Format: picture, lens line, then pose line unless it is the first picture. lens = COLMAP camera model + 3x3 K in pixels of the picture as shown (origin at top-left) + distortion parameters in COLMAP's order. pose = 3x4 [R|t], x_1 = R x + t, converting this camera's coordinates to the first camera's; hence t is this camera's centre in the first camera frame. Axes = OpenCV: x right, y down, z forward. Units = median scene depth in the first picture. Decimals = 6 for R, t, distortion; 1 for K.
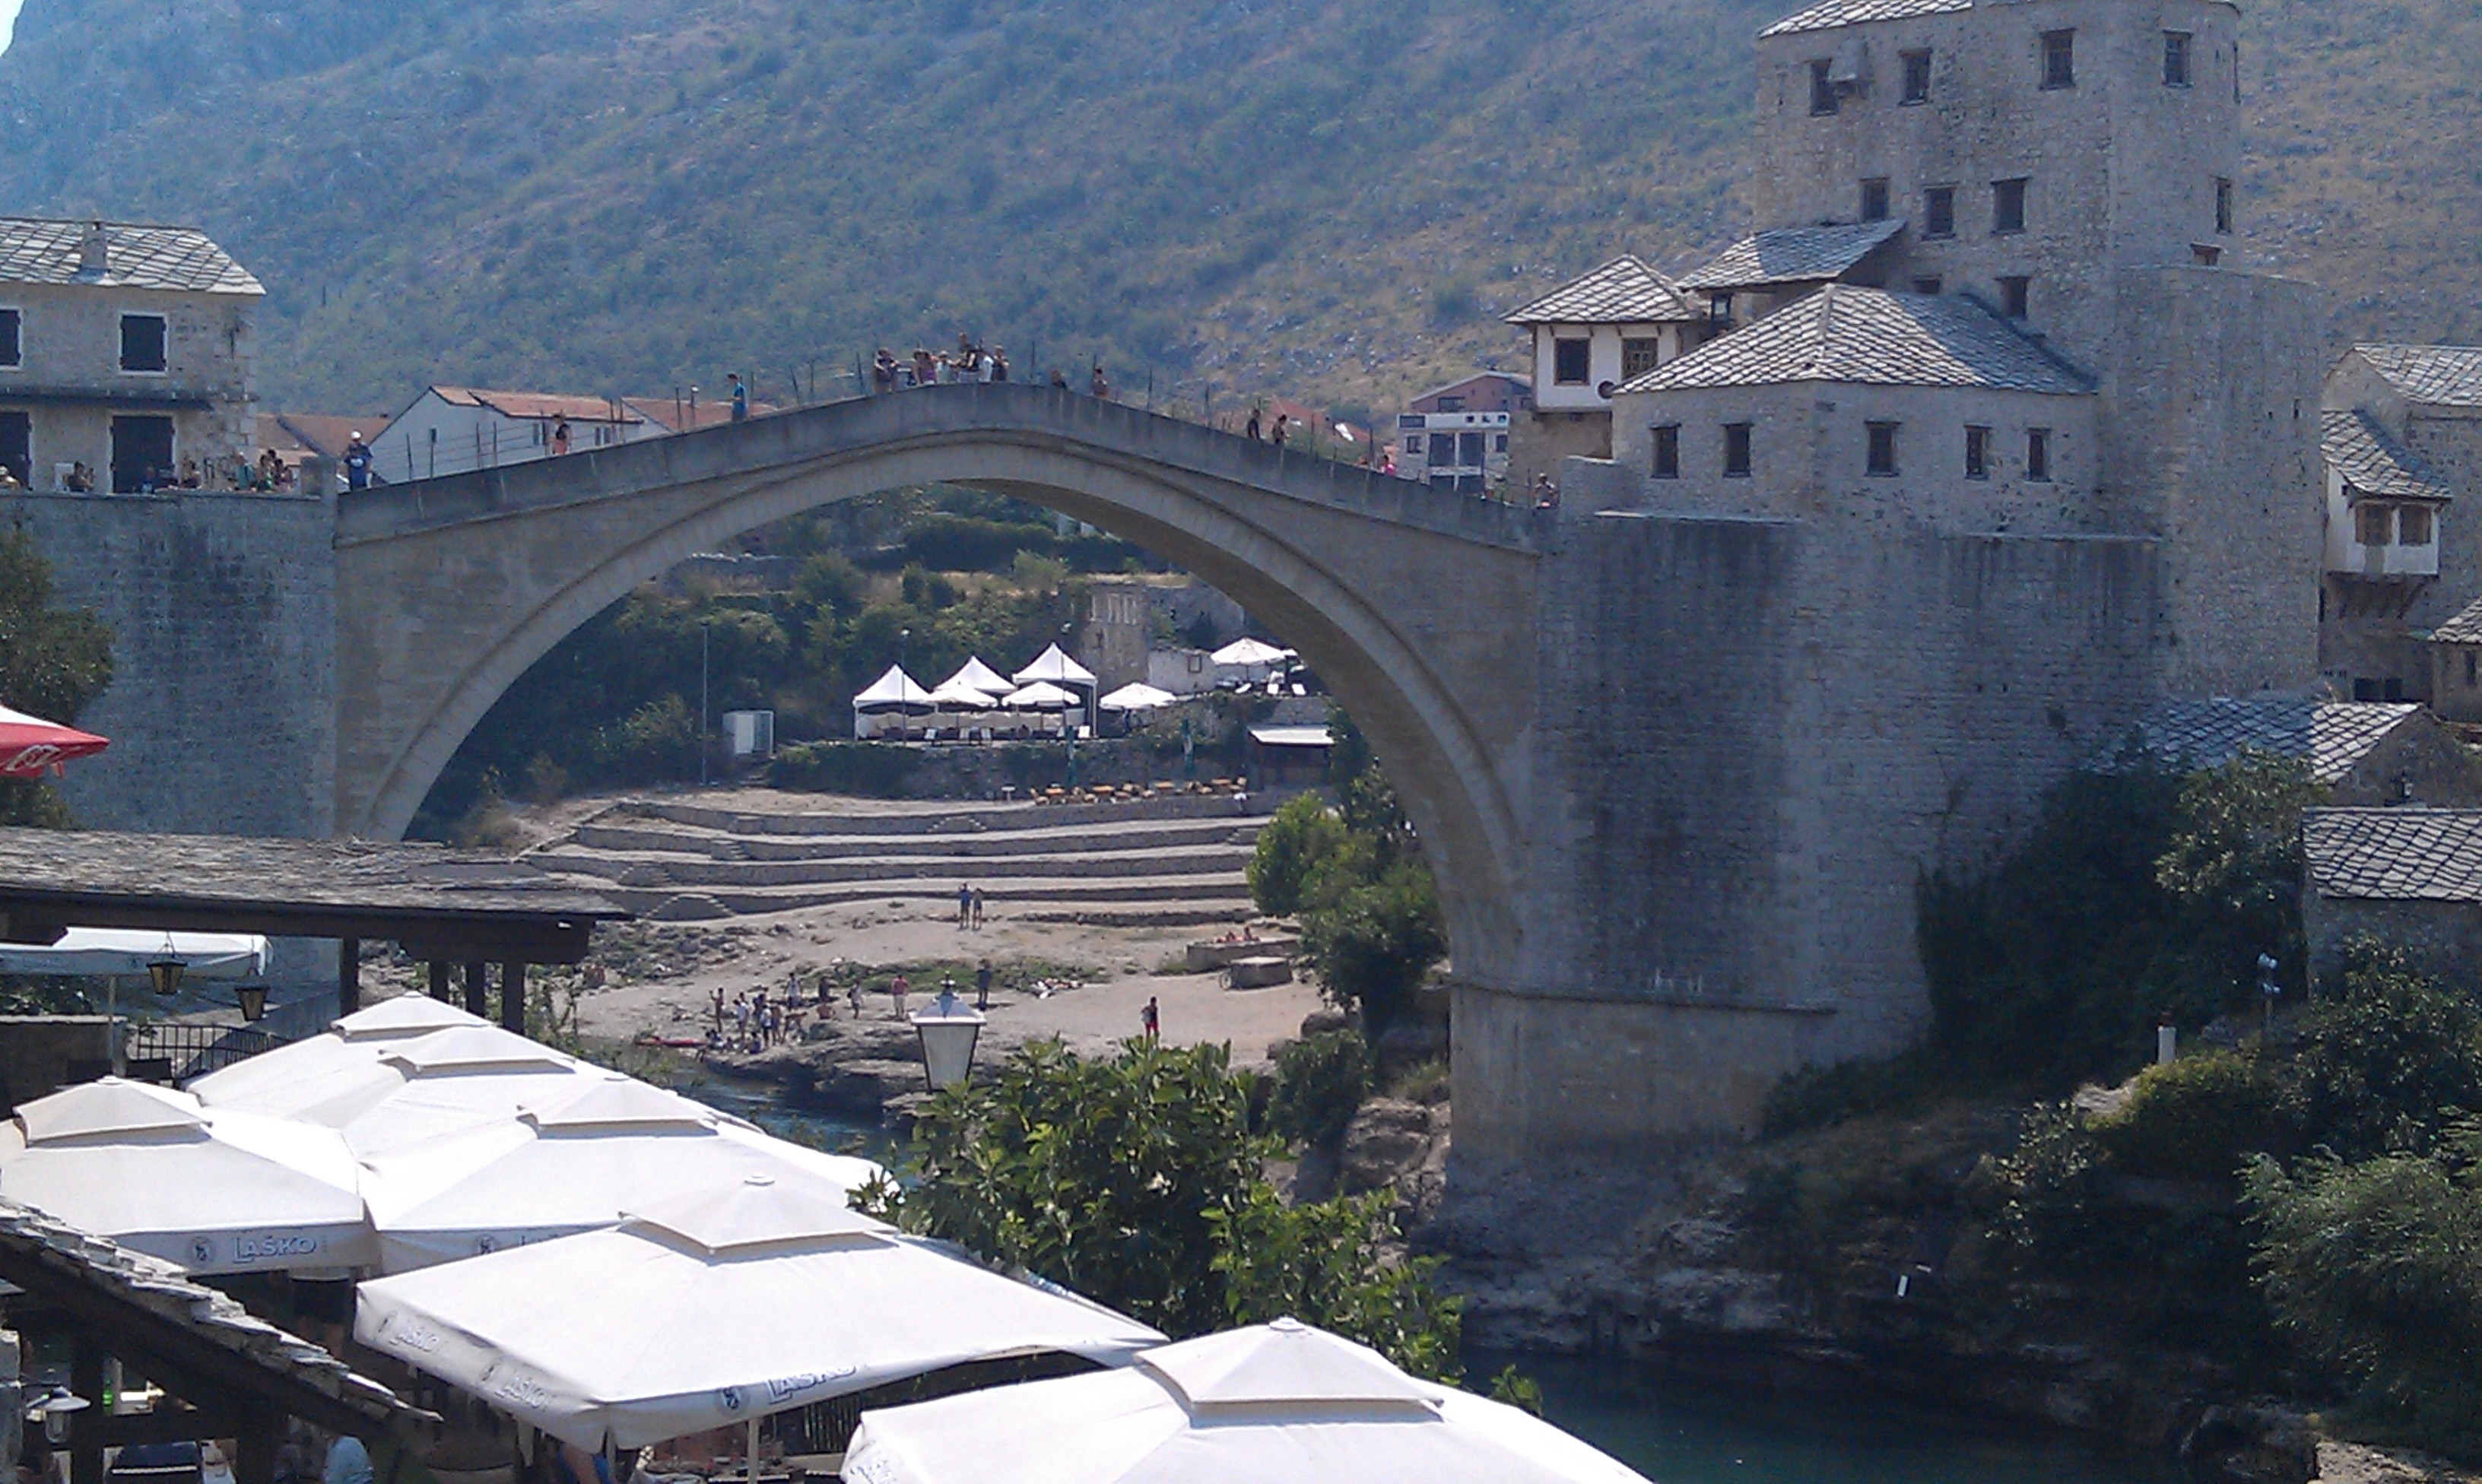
lens RADIAL K [[4764.8, 0, 1144.2], [0, 4764.8, 743.5], [0, 0, 1]] dist [0.158136, 0.000000]
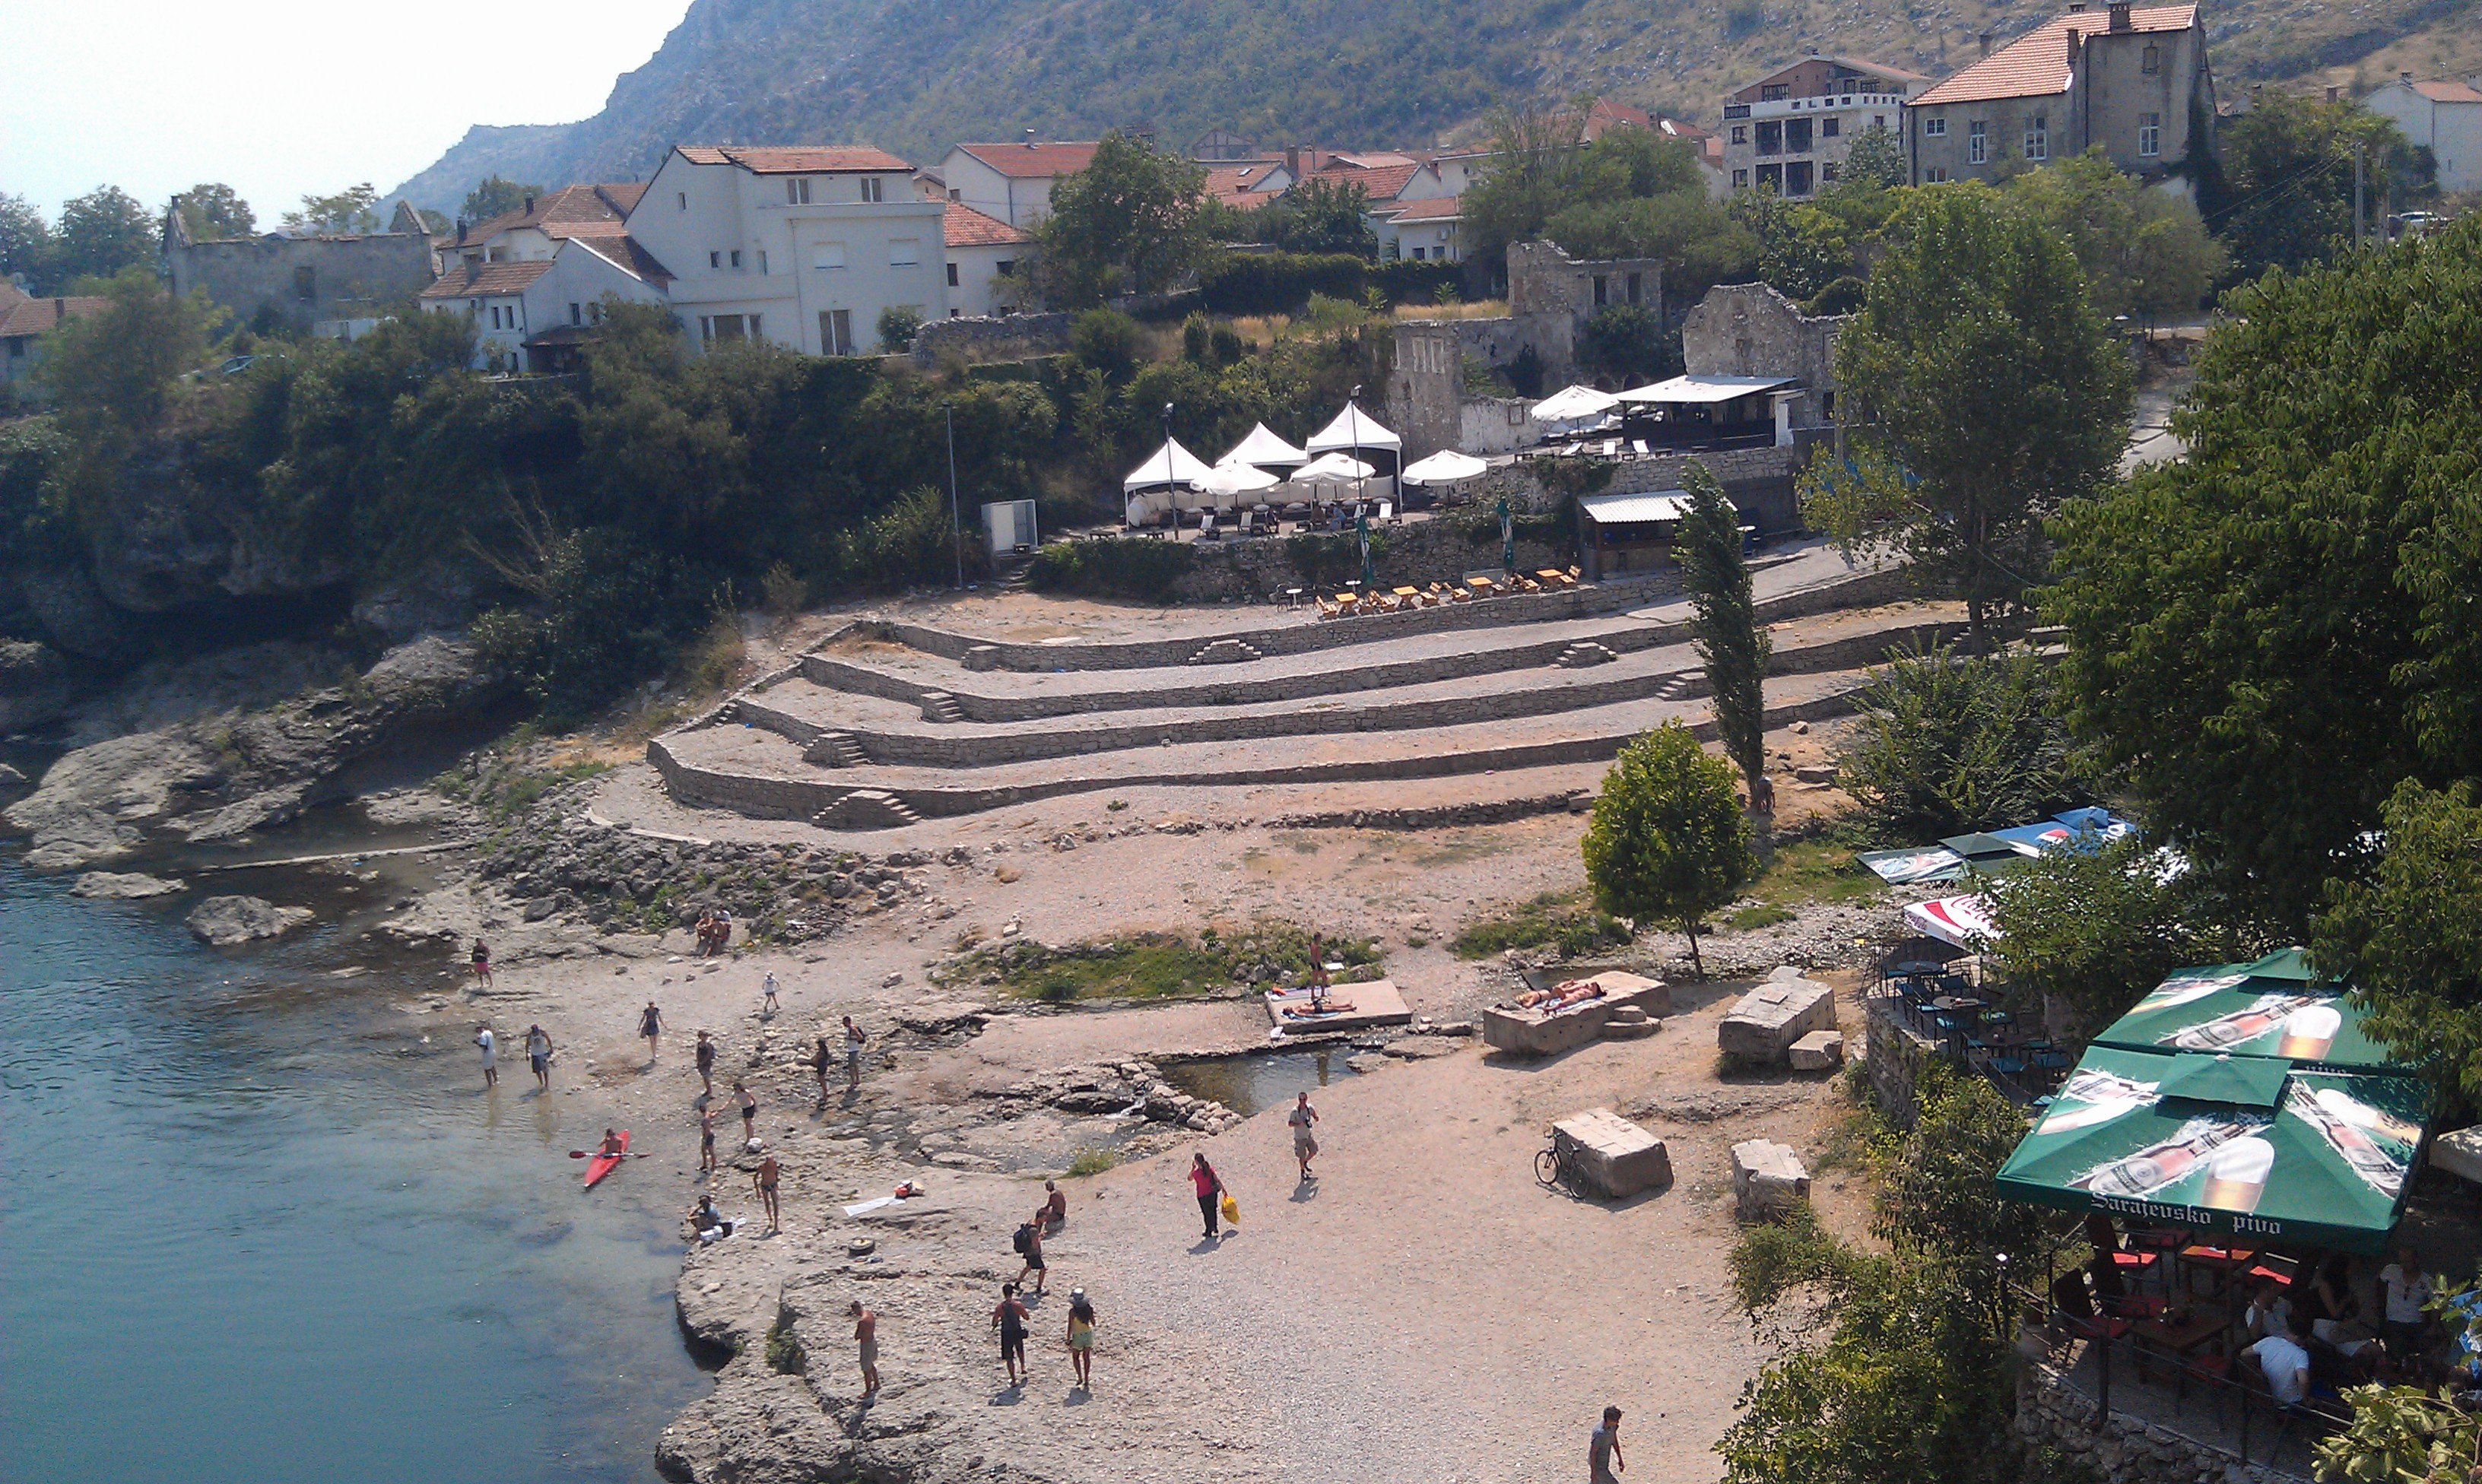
lens RADIAL K [[2424.5, 0, 1289.6], [0, 2424.5, 763.5], [0, 0, 1]] dist [-0.019358, 0.000000]
pose [[0.992746, -0.042668, -0.112406, 0.017125], [0.062376, 0.982029, 0.178122, -0.036553], [0.102786, -0.183841, 0.977567, 0.580130]]
